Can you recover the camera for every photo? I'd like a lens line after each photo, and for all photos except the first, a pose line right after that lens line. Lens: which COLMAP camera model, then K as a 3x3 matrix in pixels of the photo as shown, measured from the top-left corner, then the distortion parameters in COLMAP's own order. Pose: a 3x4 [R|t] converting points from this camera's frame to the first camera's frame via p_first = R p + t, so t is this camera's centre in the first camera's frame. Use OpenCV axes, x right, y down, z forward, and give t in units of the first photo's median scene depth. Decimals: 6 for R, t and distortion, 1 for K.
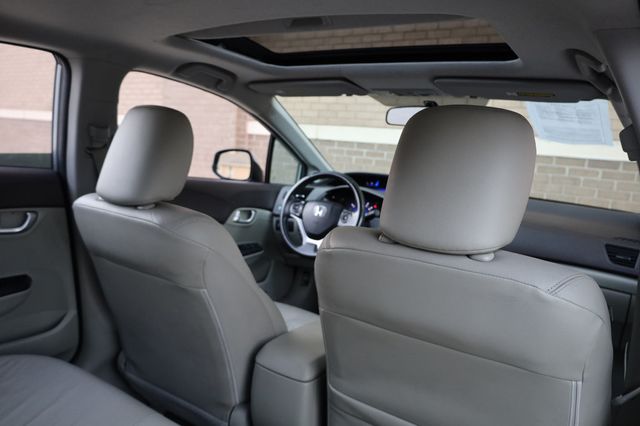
lens RADIAL K [[481.6, 0, 309.4], [0, 481.6, 228.2], [0, 0, 1]] dist [0.001695, -0.000466]
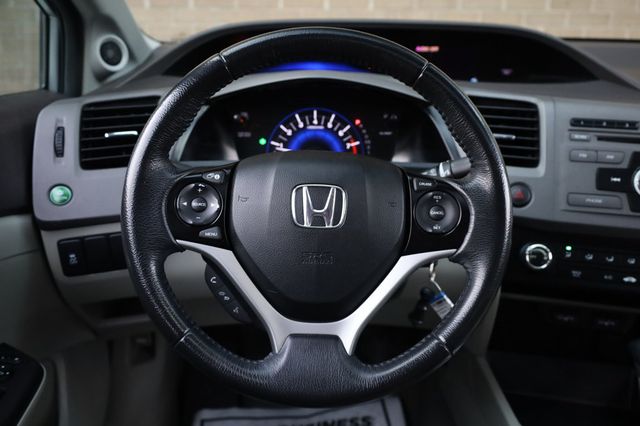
lens RADIAL K [[585.4, 0, 320.0], [0, 585.4, 213.0], [0, 0, 1]] dist [-0.005915, -0.004041]
pose [[0.810321, -0.277110, 0.516324, -0.090650], [0.158890, 0.952013, 0.261582, -0.074336], [-0.564034, -0.129927, 0.815466, 0.515766]]
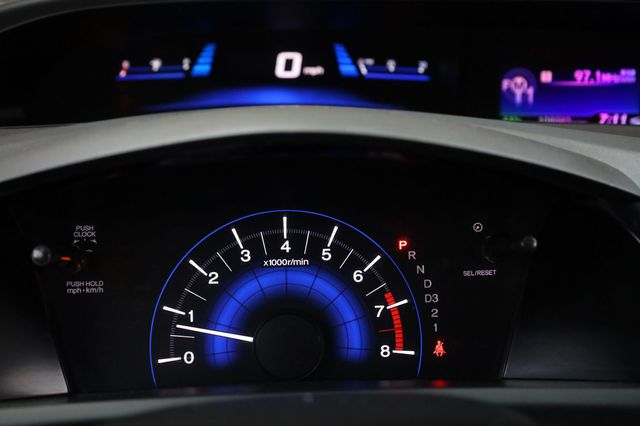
lens RADIAL K [[793.3, 0, 320.0], [0, 793.3, 213.0], [0, 0, 1]] dist [-0.009549, -0.003687]
pose [[0.770143, -0.237803, 0.591887, 0.000832], [0.169307, 0.970834, 0.169757, -0.070232], [-0.614992, -0.030526, 0.787942, 0.657933]]
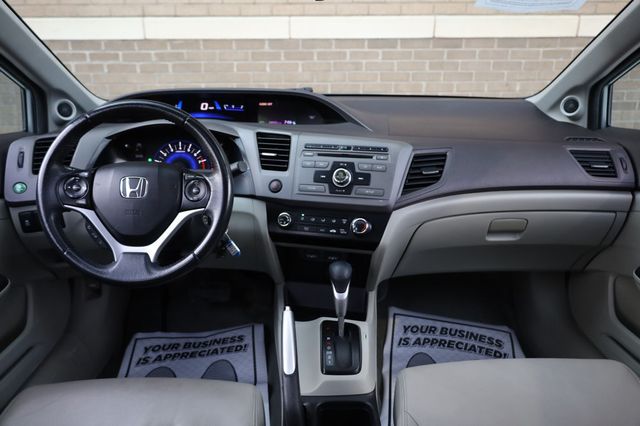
lens RADIAL K [[479.6, 0, 320.0], [0, 479.6, 213.0], [0, 0, 1]] dist [0.001825, 0.000488]
pose [[0.806214, -0.268916, 0.526976, -0.062883], [0.169691, 0.958410, 0.229468, -0.061590], [-0.566767, -0.095577, 0.818315, 0.331986]]
